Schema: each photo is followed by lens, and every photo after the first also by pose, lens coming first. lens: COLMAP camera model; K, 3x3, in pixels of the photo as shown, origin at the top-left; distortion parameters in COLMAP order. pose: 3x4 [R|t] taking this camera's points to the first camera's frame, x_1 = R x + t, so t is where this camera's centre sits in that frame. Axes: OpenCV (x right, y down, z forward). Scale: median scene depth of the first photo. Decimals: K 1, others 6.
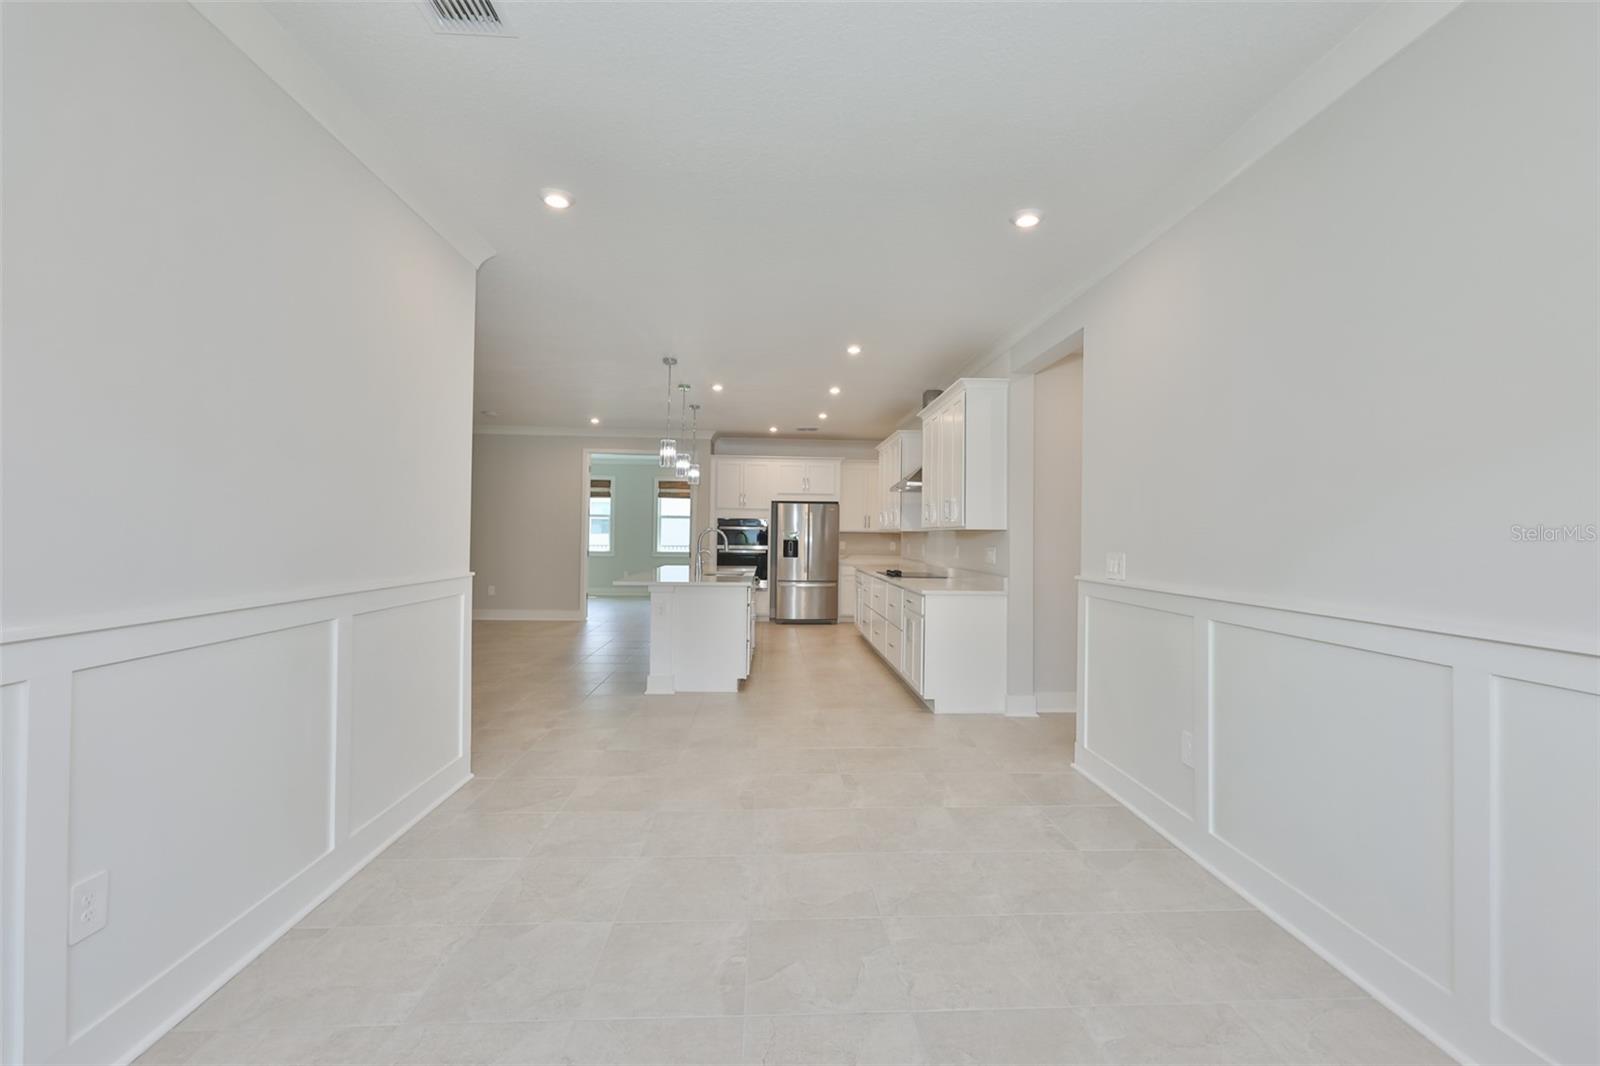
lens RADIAL K [[688.5, 0, 795.6], [0, 688.5, 528.3], [0, 0, 1]] dist [-0.004013, 0.002054]
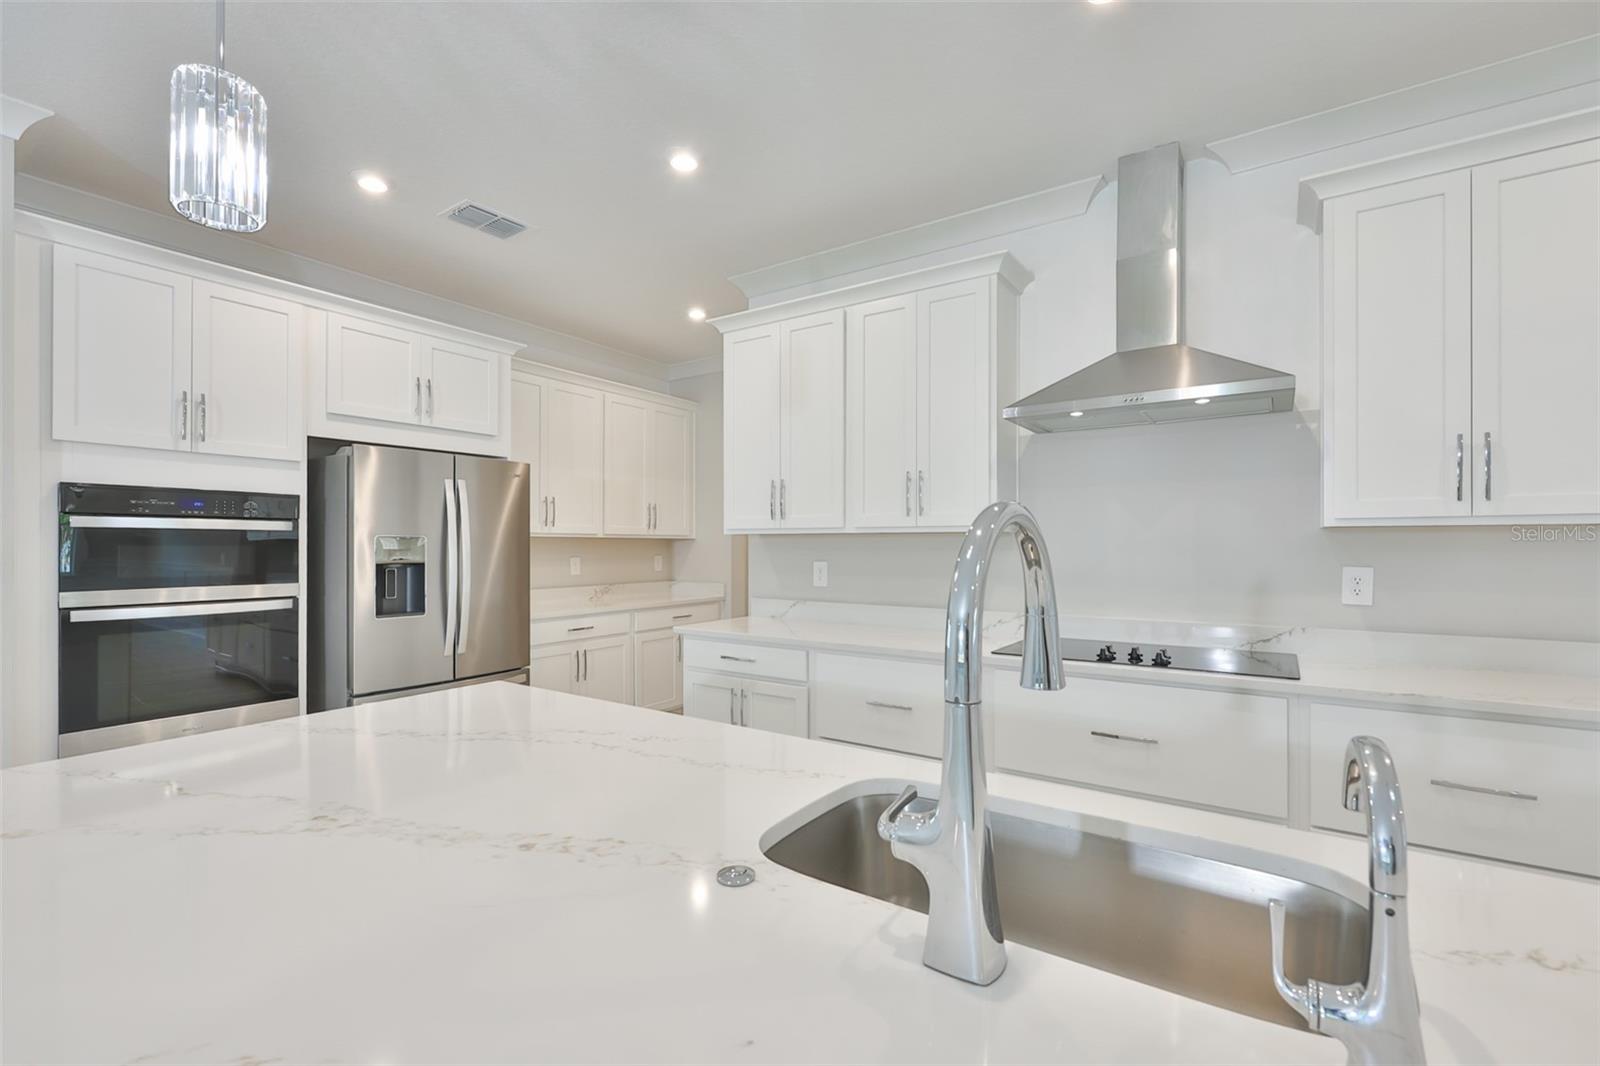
lens RADIAL K [[688.5, 0, 784.2], [0, 688.5, 540.3], [0, 0, 1]] dist [-0.004013, 0.002054]
pose [[0.606556, -0.008064, 0.795000, -0.151194], [0.002445, 0.999963, 0.008277, 0.004639], [-0.795037, -0.003077, 0.606553, 0.650739]]
